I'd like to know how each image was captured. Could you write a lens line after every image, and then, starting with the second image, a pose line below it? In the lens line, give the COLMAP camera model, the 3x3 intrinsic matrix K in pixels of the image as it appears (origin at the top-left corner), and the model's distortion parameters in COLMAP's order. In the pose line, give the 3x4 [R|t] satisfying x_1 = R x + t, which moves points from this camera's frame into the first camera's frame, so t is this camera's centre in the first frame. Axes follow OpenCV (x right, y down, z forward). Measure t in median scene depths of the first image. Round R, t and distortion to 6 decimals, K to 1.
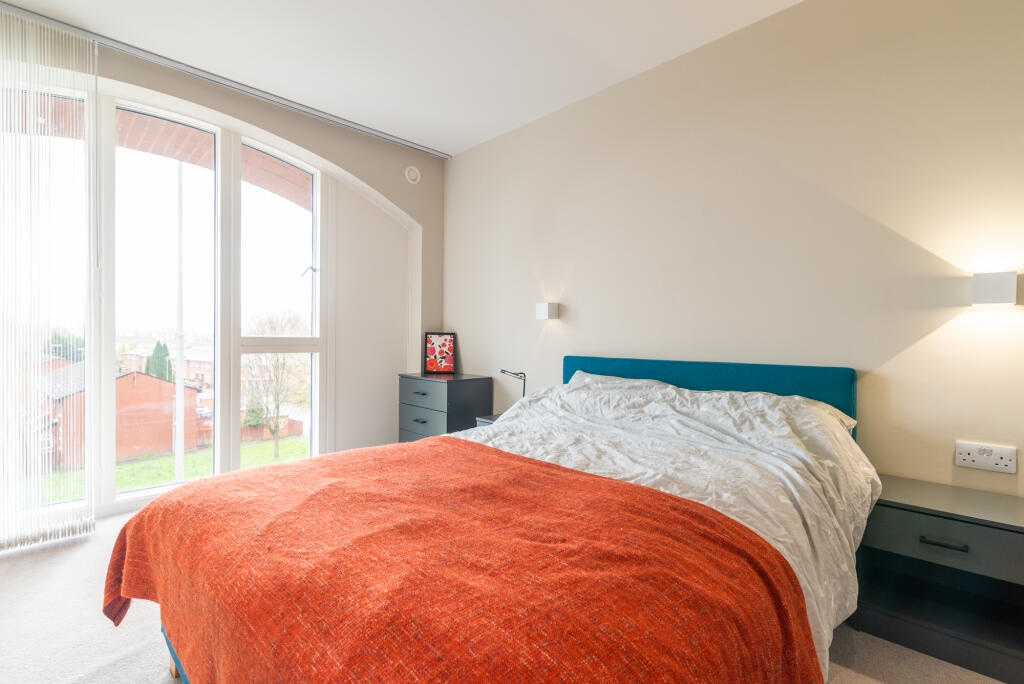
lens RADIAL K [[469.8, 0, 511.0], [0, 469.8, 340.0], [0, 0, 1]] dist [-0.006003, -0.000224]
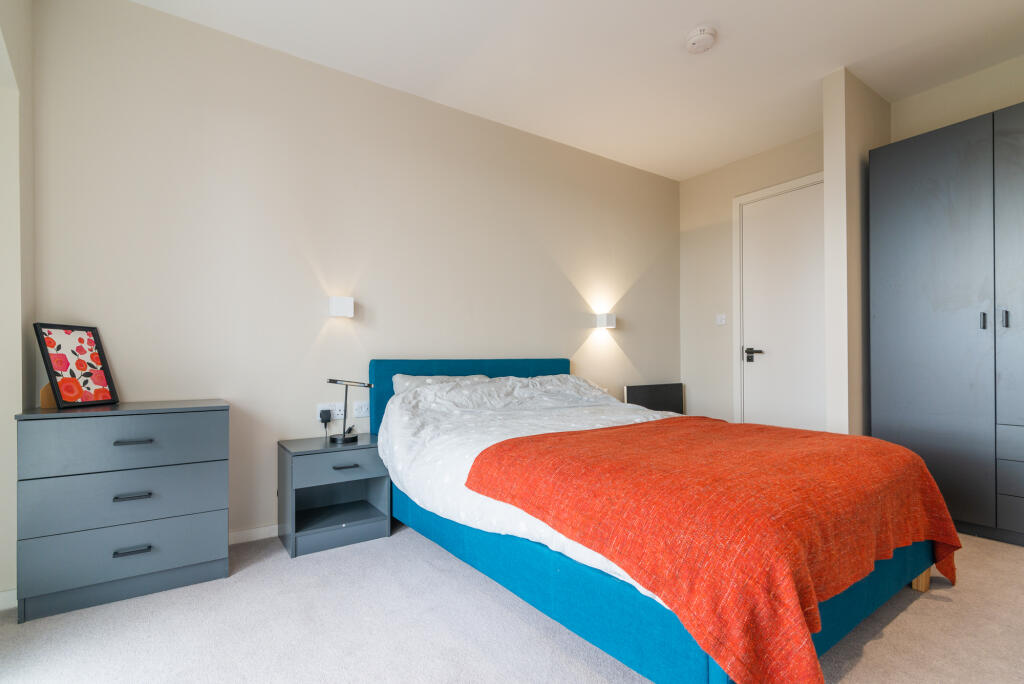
lens RADIAL K [[469.8, 0, 505.3], [0, 469.8, 337.0], [0, 0, 1]] dist [-0.006003, -0.000224]
pose [[0.158504, 0.028986, 0.986933, -0.573128], [0.007328, 0.999507, -0.030532, 0.015471], [-0.987331, 0.012071, 0.158214, 0.469042]]
